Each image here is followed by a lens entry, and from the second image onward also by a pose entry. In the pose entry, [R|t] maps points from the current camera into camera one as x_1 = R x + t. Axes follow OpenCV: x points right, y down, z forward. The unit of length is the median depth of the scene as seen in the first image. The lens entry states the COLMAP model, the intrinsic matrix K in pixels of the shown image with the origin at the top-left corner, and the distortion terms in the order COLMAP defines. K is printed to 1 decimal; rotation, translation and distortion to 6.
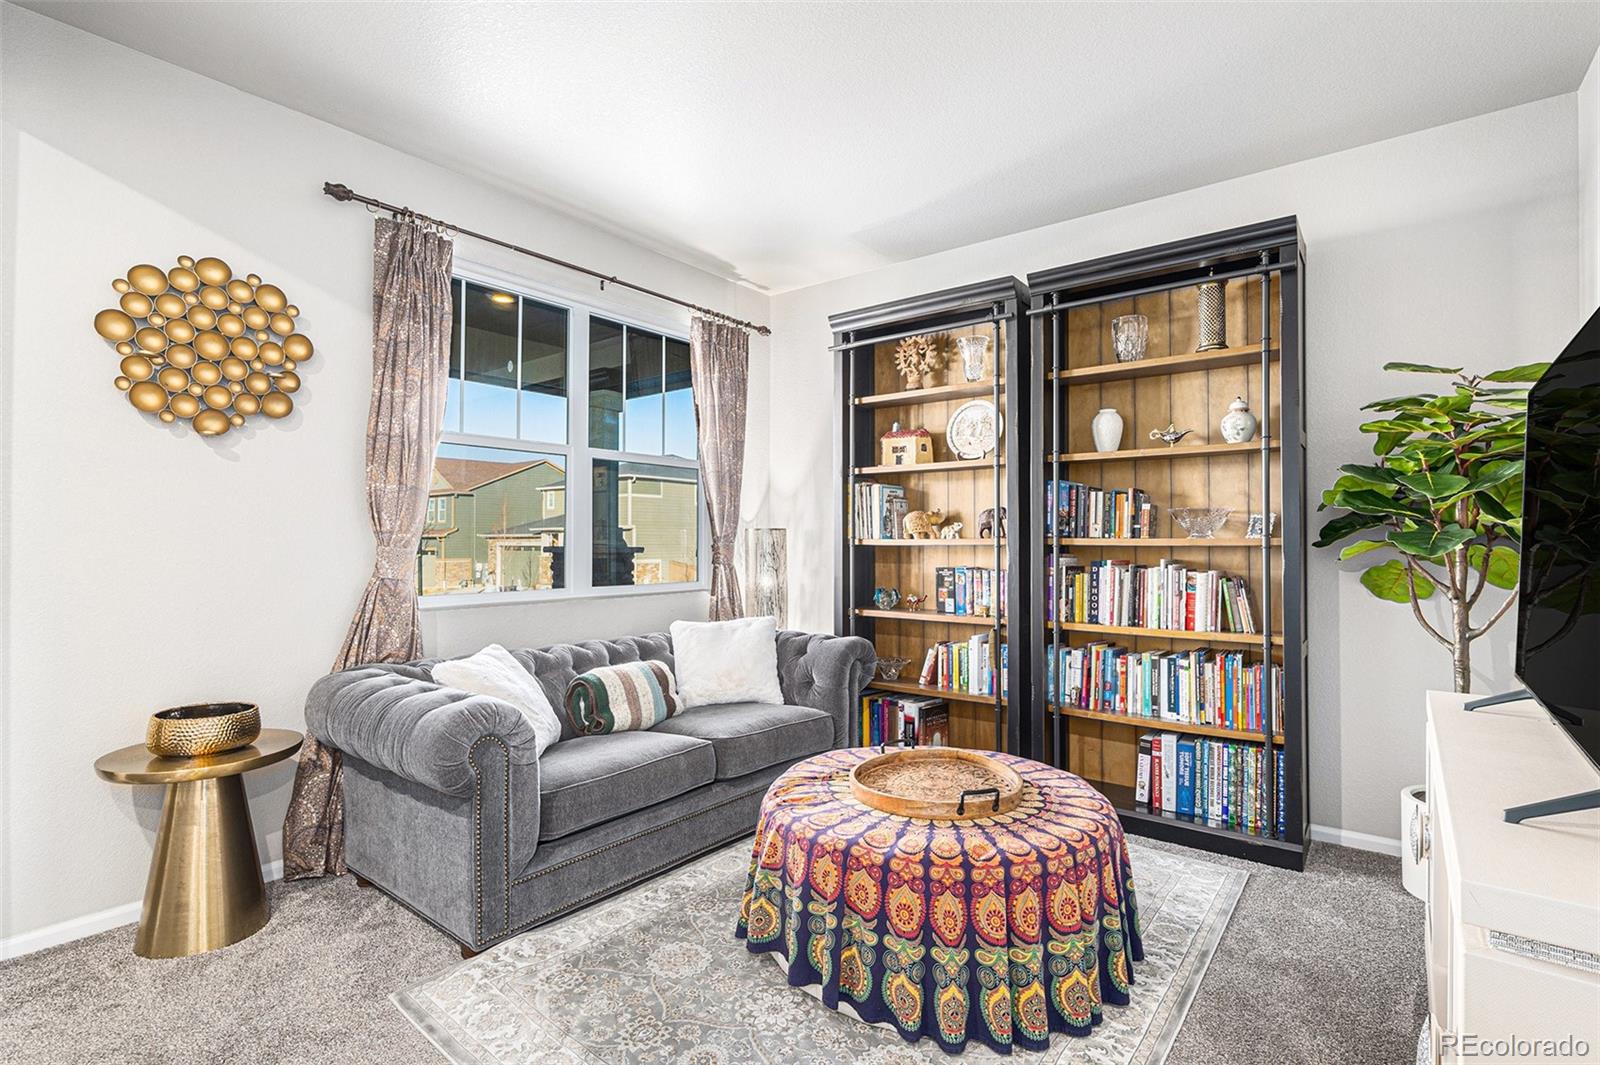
lens RADIAL K [[752.0, 0, 792.3], [0, 752.0, 533.3], [0, 0, 1]] dist [-0.024156, 0.003215]
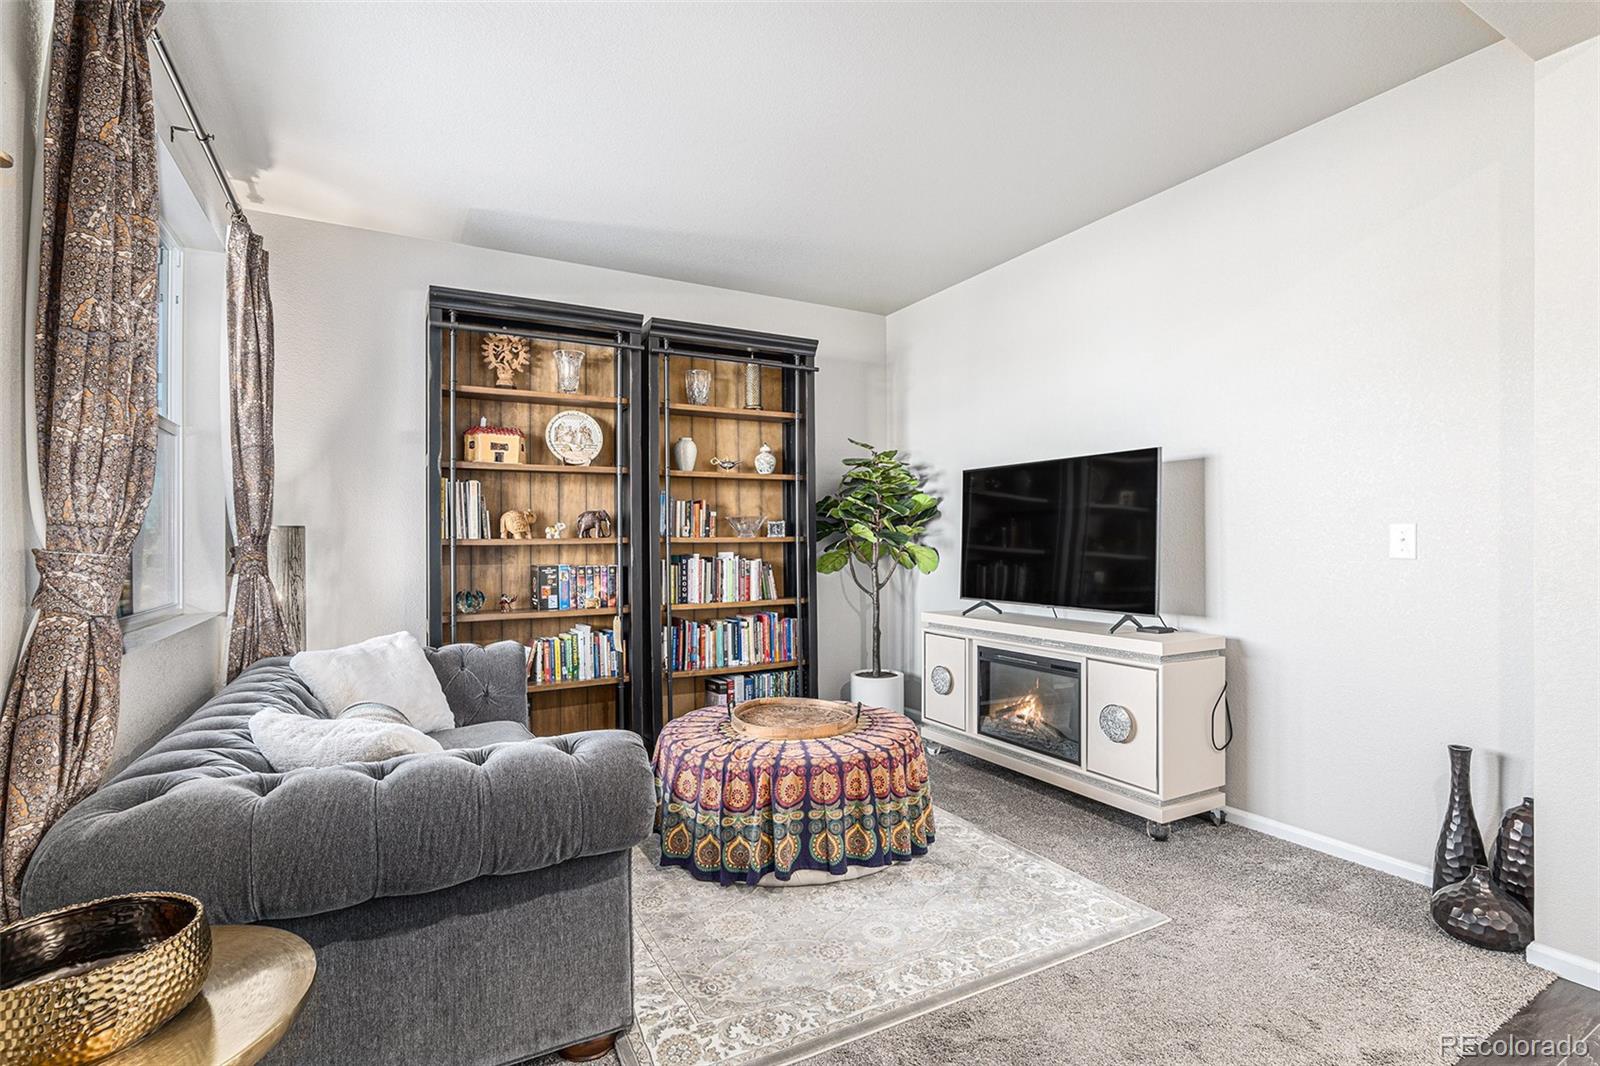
lens RADIAL K [[752.0, 0, 789.8], [0, 752.0, 535.1], [0, 0, 1]] dist [-0.024156, 0.003215]
pose [[0.390216, 0.002188, 0.920721, -0.726778], [0.000092, 0.999997, -0.002415, 0.006457], [-0.920723, 0.001027, 0.390215, 0.335087]]
